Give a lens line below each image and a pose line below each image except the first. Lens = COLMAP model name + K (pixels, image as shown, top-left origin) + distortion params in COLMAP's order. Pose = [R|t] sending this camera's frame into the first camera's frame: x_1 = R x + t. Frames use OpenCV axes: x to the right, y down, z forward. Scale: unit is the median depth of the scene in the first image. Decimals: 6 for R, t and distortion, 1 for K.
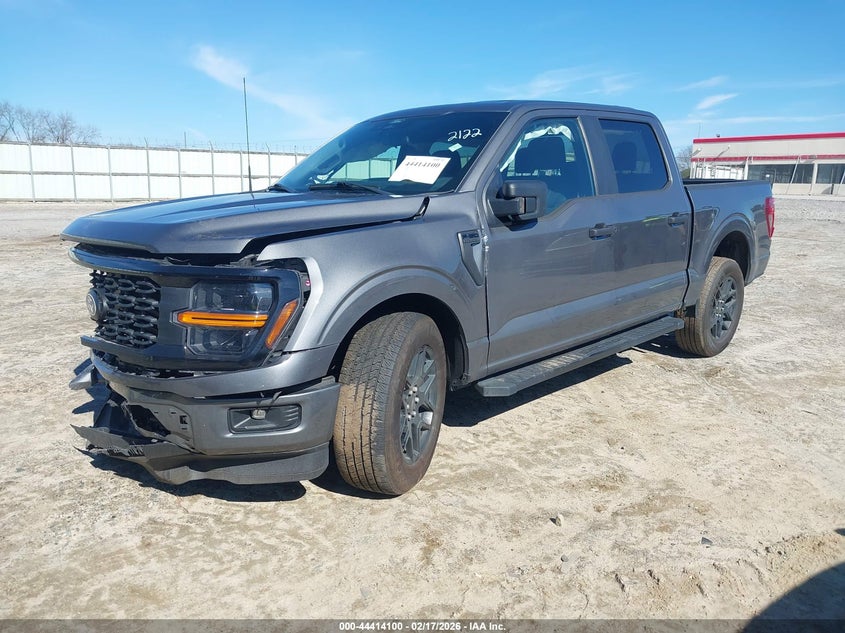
lens RADIAL K [[662.9, 0, 422.5], [0, 662.9, 316.5], [0, 0, 1]] dist [-0.000393, -0.004434]
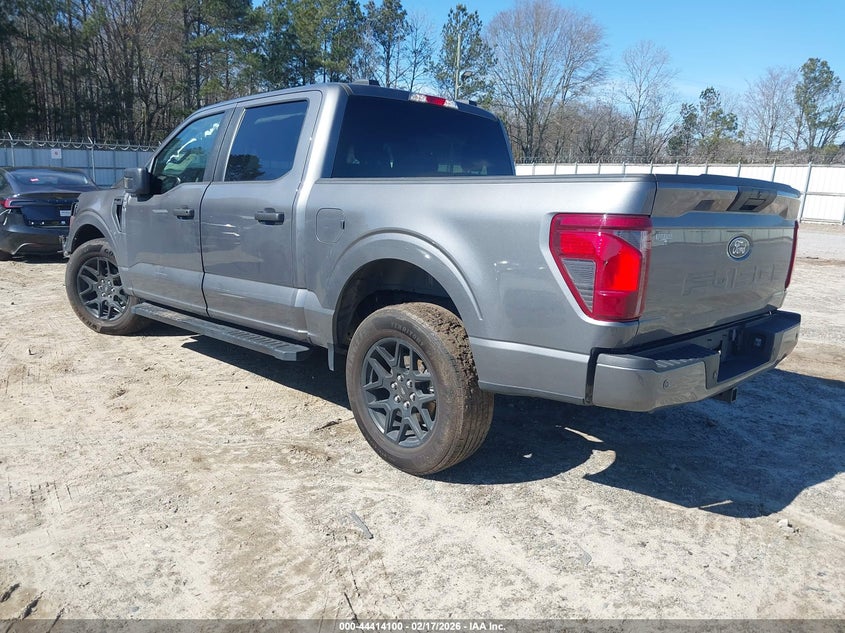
lens RADIAL K [[662.9, 0, 422.5], [0, 662.9, 316.5], [0, 0, 1]] dist [-0.000393, -0.004434]
pose [[0.012163, 0.185969, -0.982480, 1.189599], [-0.227055, 0.957400, 0.178411, -0.215717], [0.973806, 0.220907, 0.053870, 1.150640]]
